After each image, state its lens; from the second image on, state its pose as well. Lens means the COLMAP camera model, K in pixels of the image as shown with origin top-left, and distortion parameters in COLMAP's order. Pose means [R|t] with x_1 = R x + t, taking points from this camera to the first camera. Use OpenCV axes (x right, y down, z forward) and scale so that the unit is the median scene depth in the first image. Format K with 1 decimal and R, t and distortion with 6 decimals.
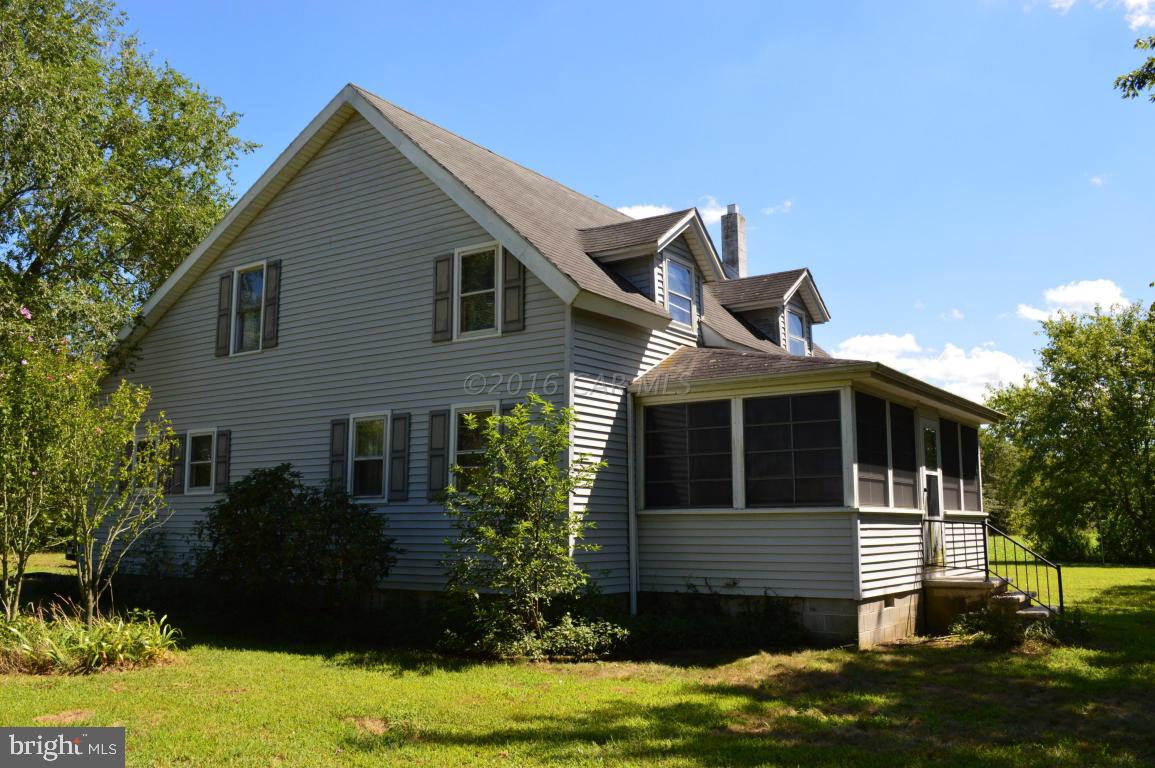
lens RADIAL K [[998.3, 0, 582.1], [0, 998.3, 381.5], [0, 0, 1]] dist [-0.072464, -0.003104]
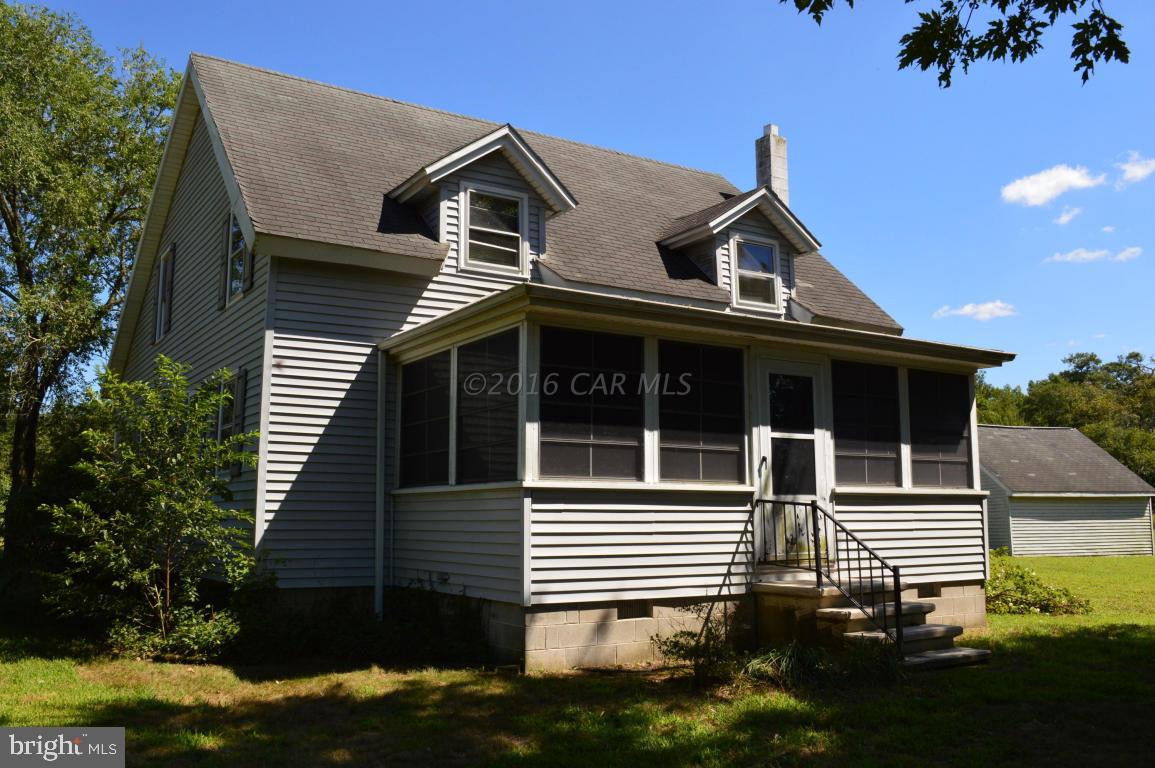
lens RADIAL K [[998.3, 0, 574.3], [0, 998.3, 383.4], [0, 0, 1]] dist [-0.072464, -0.003104]
pose [[0.921392, -0.052354, -0.385091, 0.523701], [0.056634, 0.998395, -0.000227, 0.048808], [0.384485, -0.021601, 0.922878, 0.284550]]
